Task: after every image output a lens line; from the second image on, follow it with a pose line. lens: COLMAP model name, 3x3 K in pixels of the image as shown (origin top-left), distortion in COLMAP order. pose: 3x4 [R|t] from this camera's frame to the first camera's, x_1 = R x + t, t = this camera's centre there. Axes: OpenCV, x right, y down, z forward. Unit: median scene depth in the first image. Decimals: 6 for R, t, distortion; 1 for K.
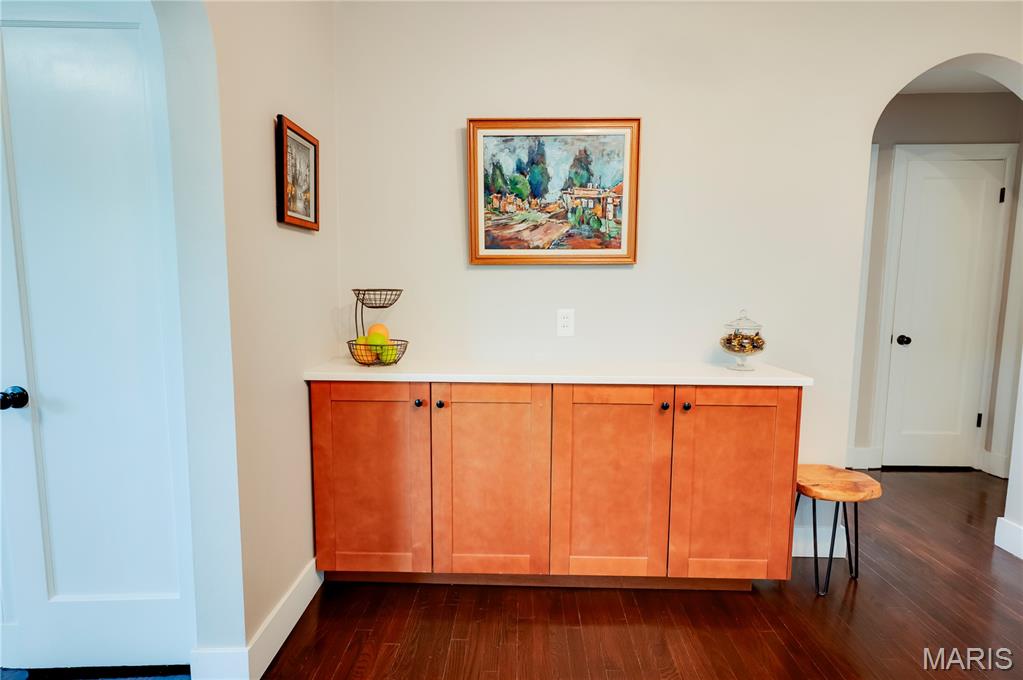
lens RADIAL K [[487.0, 0, 511.5], [0, 487.0, 337.3], [0, 0, 1]] dist [-0.001282, 0.002169]
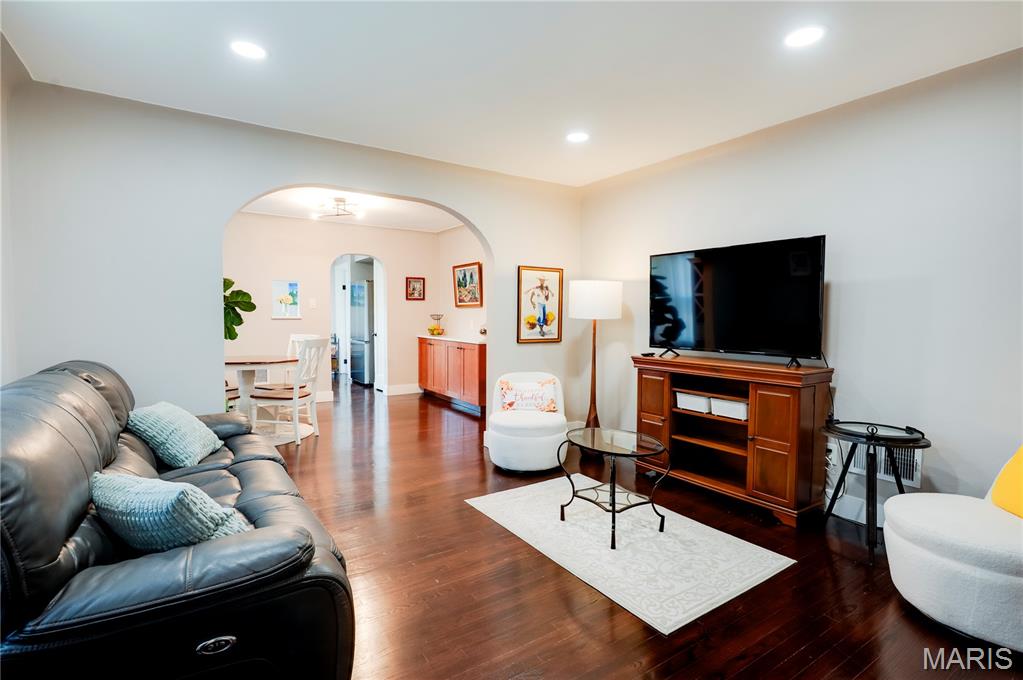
lens RADIAL K [[487.0, 0, 512.1], [0, 487.0, 336.9], [0, 0, 1]] dist [-0.001282, 0.002169]
pose [[0.561860, 0.041045, -0.826214, 3.005260], [-0.089646, 0.995907, -0.011487, 0.059434], [0.822361, 0.080521, 0.563240, -0.579159]]
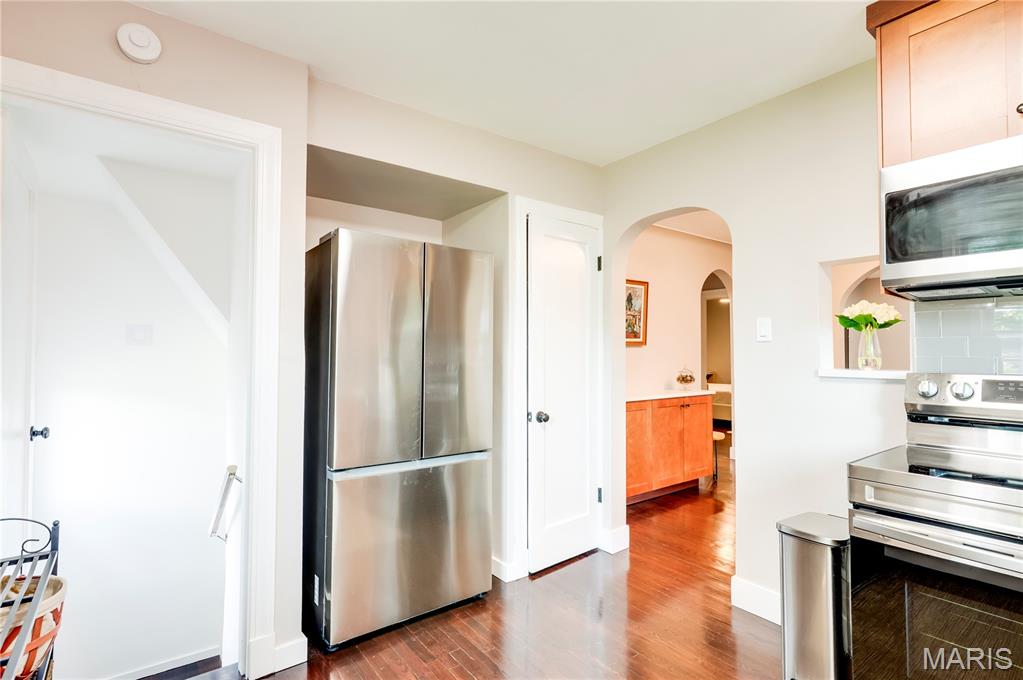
lens RADIAL K [[487.0, 0, 509.9], [0, 487.0, 337.9], [0, 0, 1]] dist [-0.001282, 0.002169]
pose [[0.777581, 0.009572, 0.628709, -1.621711], [0.070210, 0.992310, -0.101943, -0.004533], [-0.624850, 0.123410, 0.770929, -0.313550]]
